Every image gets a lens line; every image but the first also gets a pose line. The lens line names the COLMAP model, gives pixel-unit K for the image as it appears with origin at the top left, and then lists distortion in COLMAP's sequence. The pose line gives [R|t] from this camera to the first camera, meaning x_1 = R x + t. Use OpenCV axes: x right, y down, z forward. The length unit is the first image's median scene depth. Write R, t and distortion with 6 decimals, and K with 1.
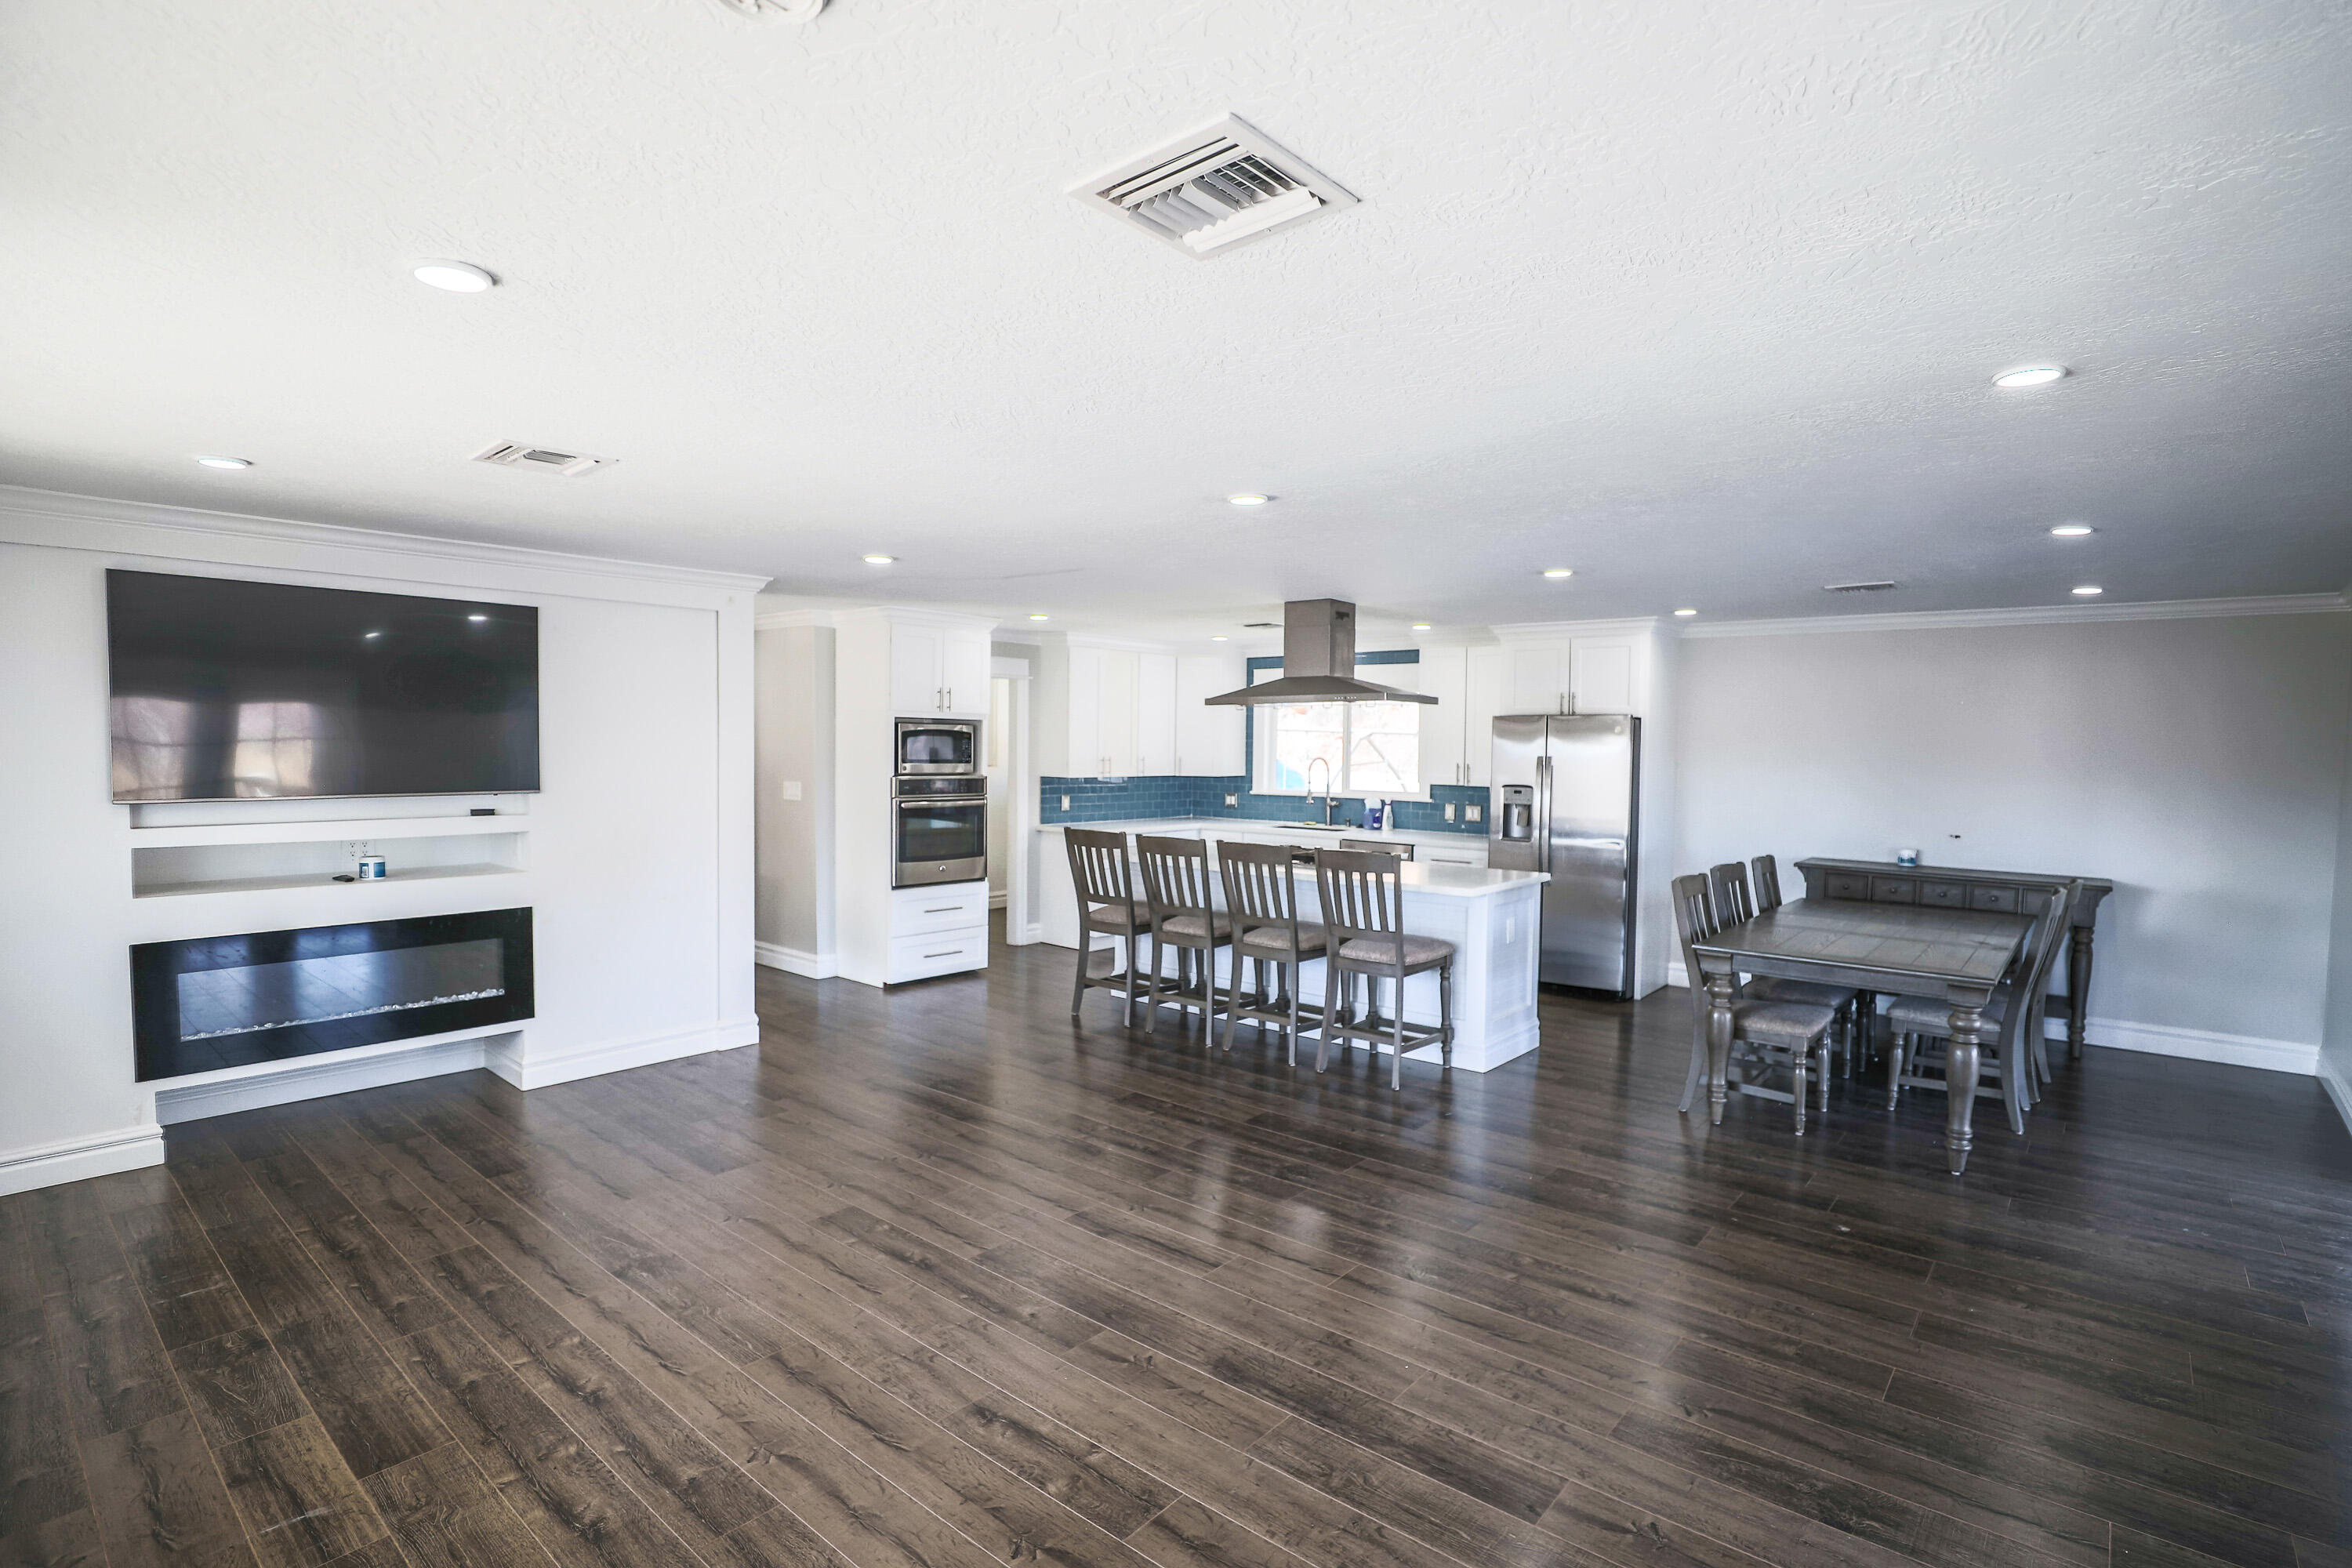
lens RADIAL K [[1139.2, 0, 1181.0], [0, 1139.2, 792.2], [0, 0, 1]] dist [-0.046289, 0.012886]
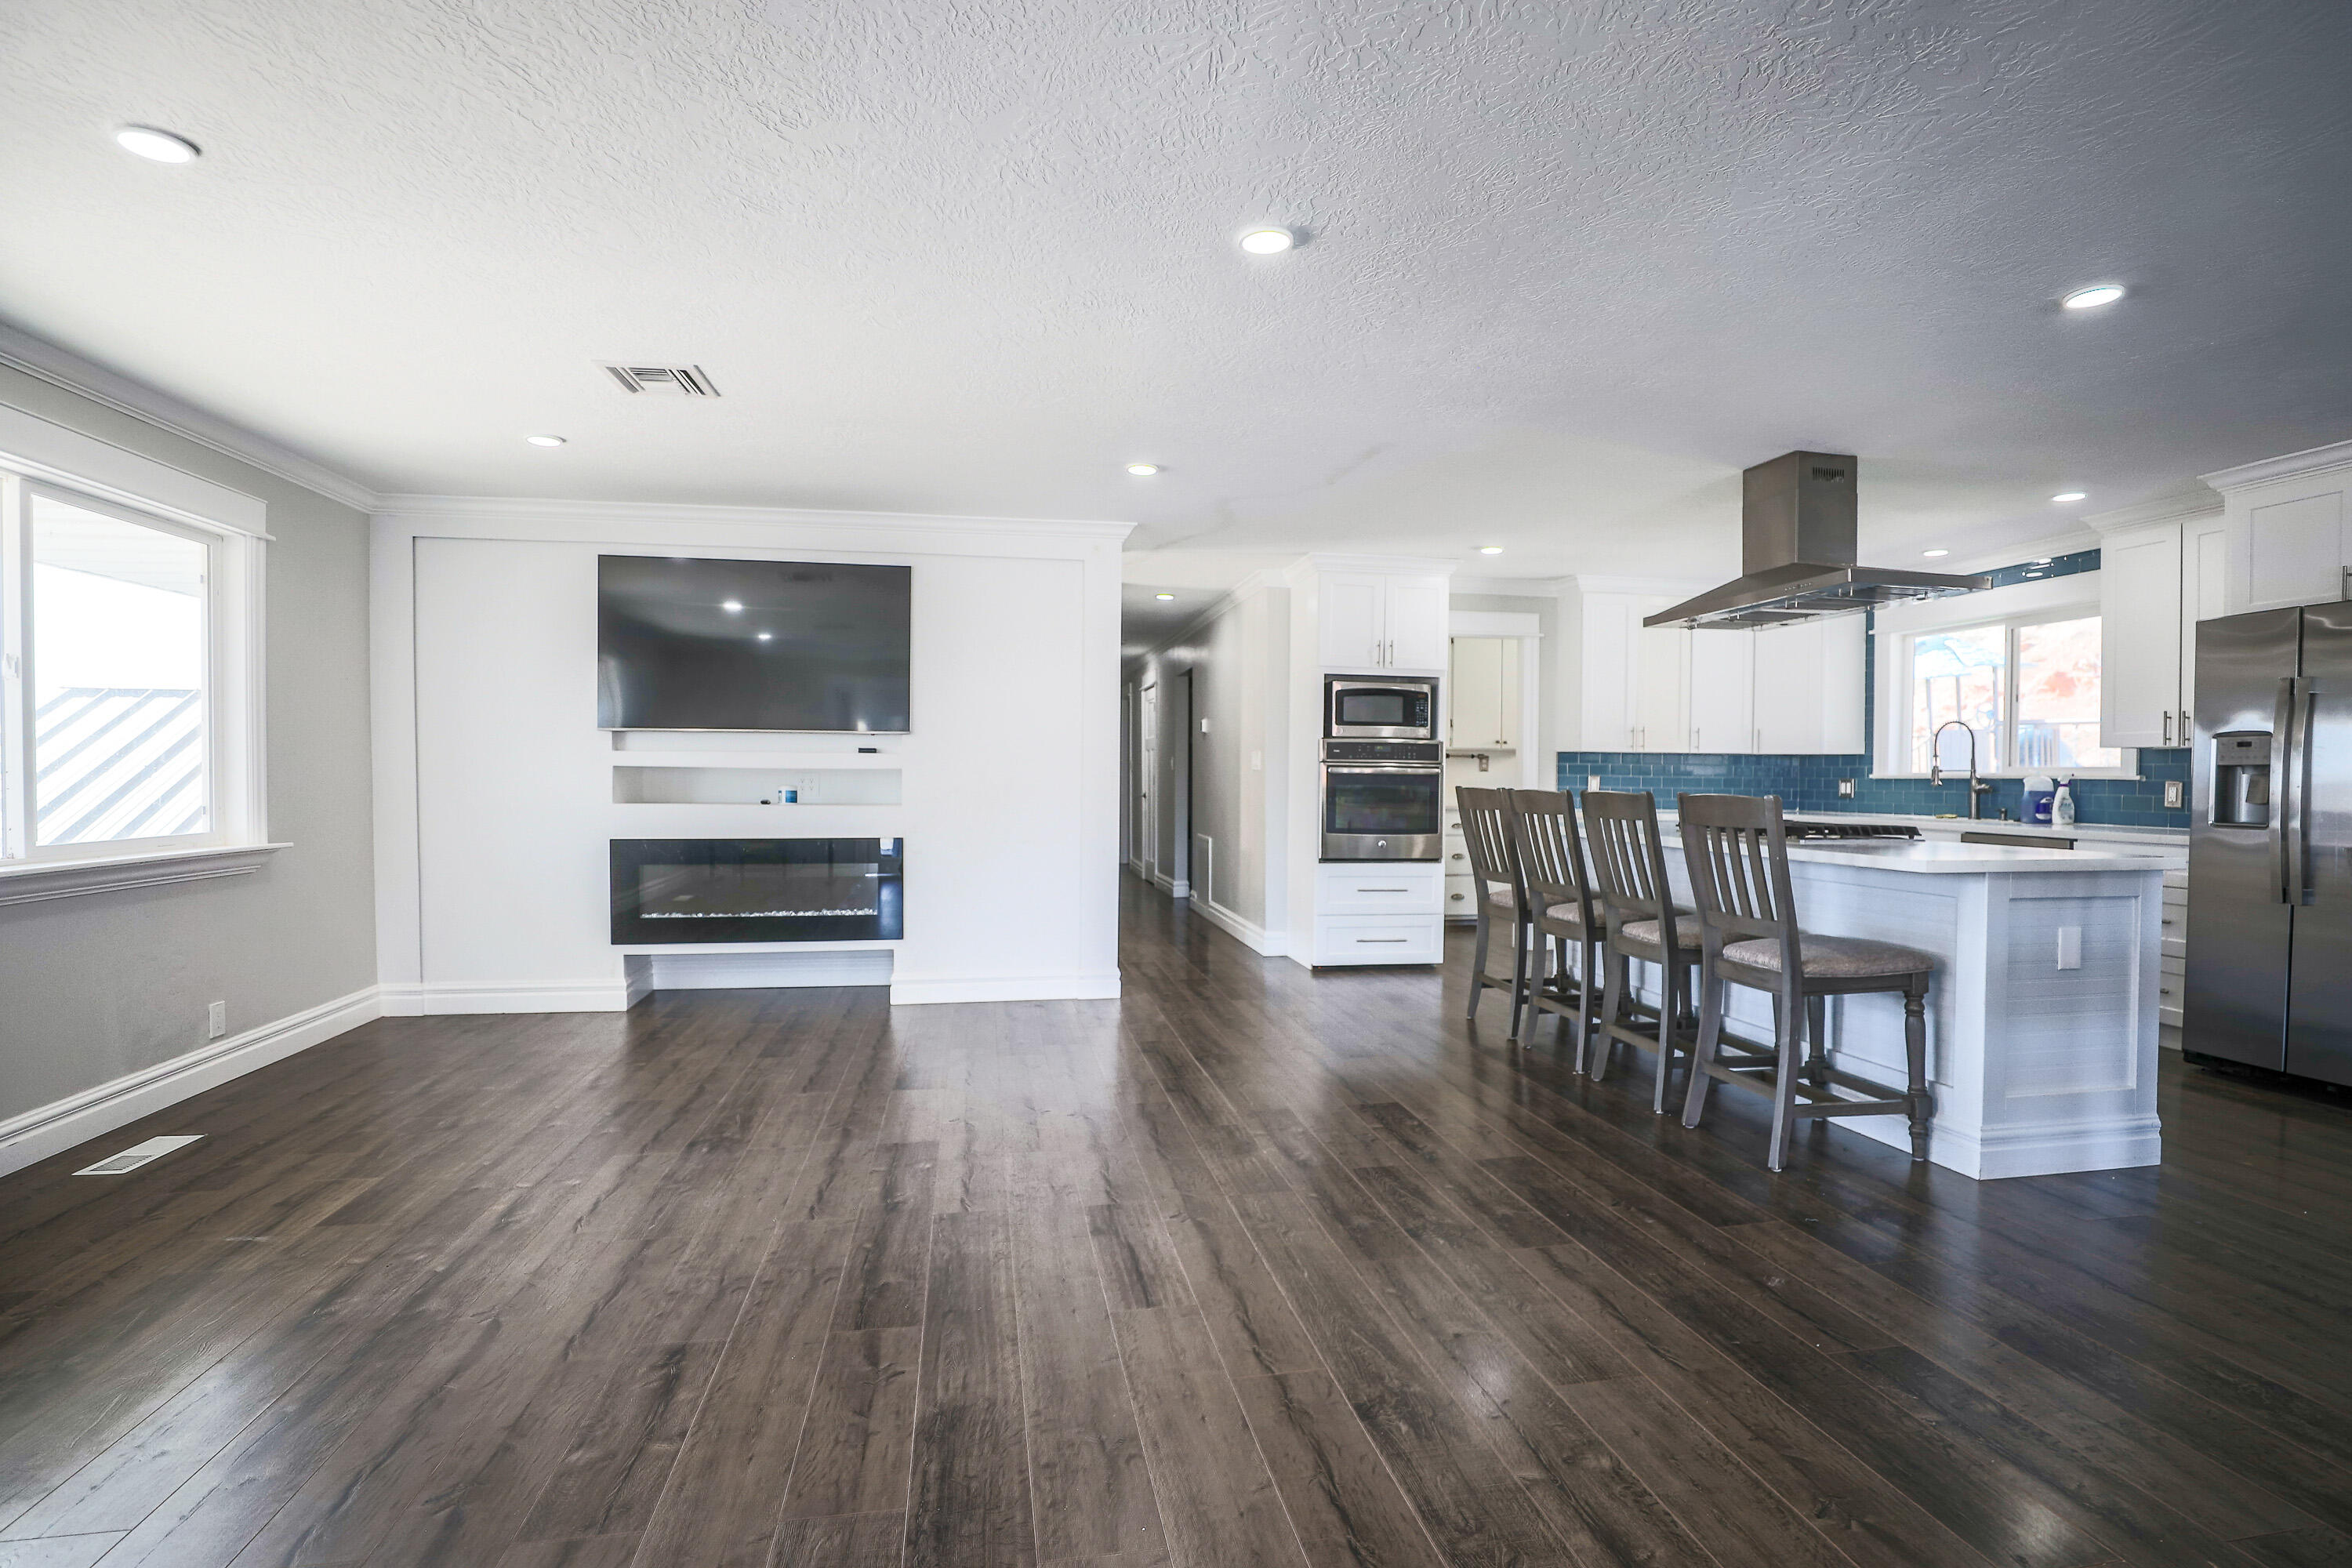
lens RADIAL K [[1139.2, 0, 1181.0], [0, 1139.2, 792.2], [0, 0, 1]] dist [-0.046289, 0.012886]
pose [[0.774920, 0.004721, -0.632042, 0.273424], [-0.026321, 0.999346, -0.024806, 0.063093], [0.631511, 0.035859, 0.774537, 0.250038]]
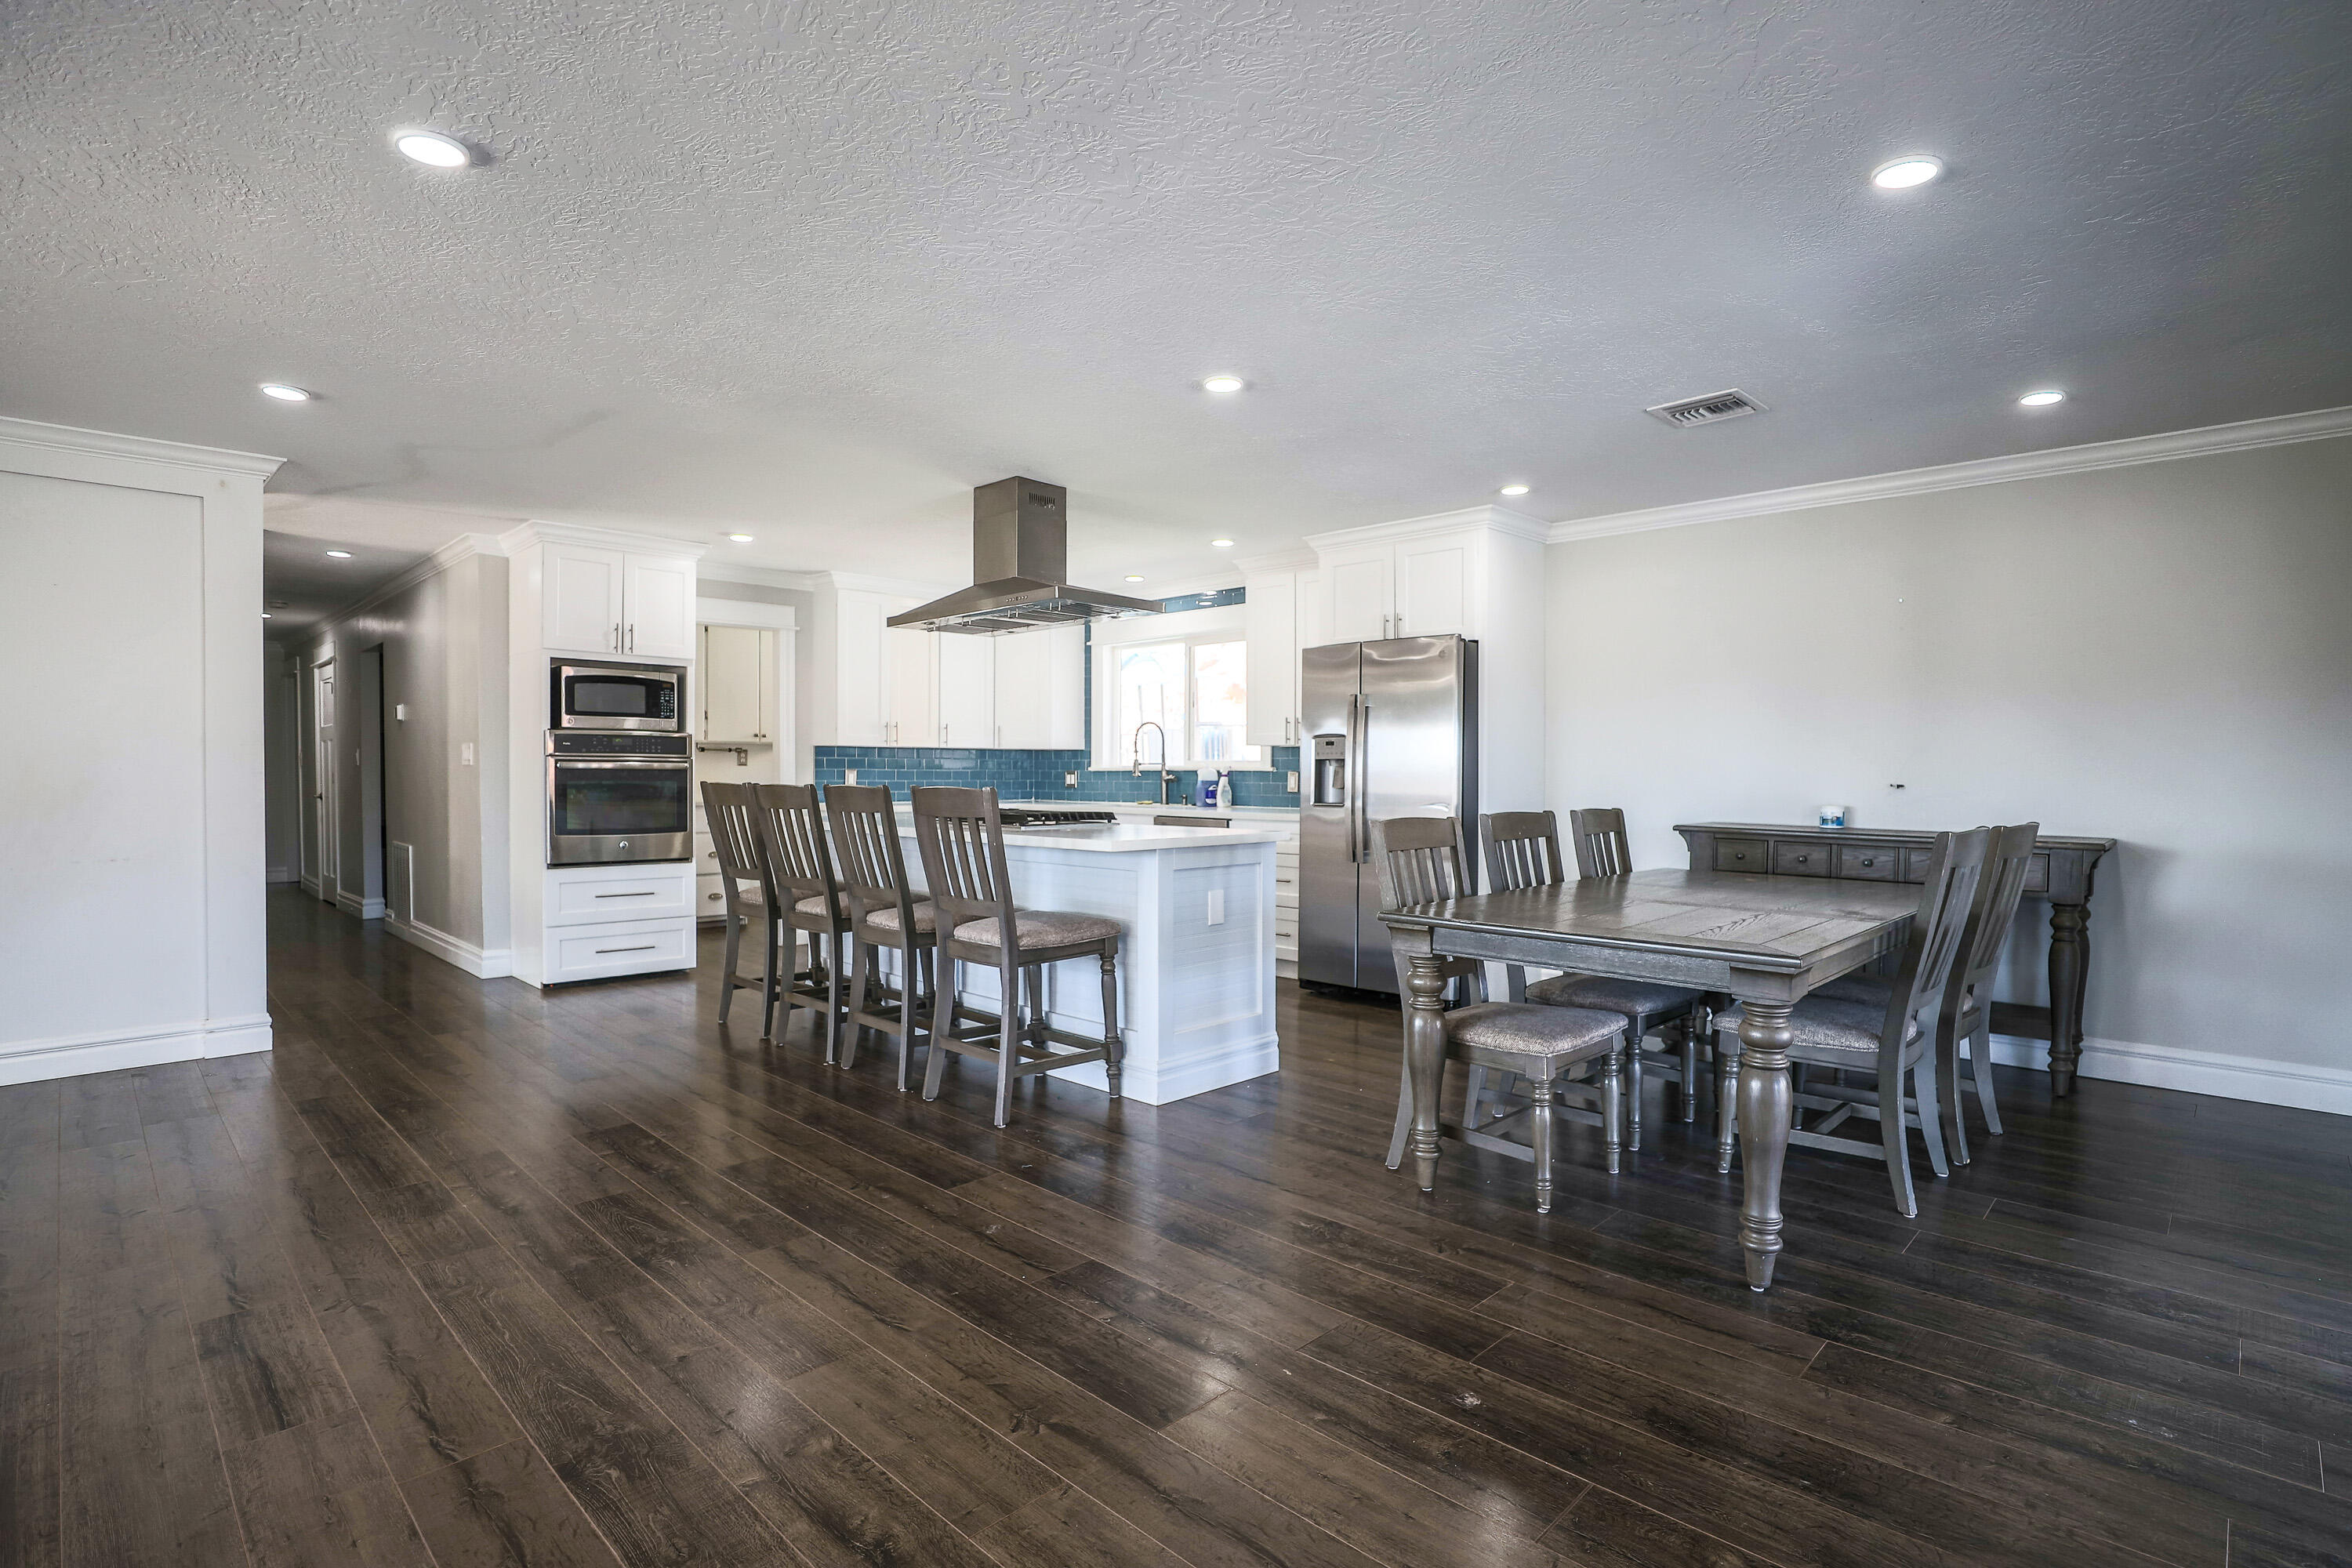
lens RADIAL K [[1139.2, 0, 1181.0], [0, 1139.2, 792.2], [0, 0, 1]] dist [-0.046289, 0.012886]
pose [[0.997685, -0.006960, -0.067641, 0.292267], [0.005210, 0.999648, -0.026021, 0.062497], [0.067798, 0.025609, 0.997370, 0.256615]]
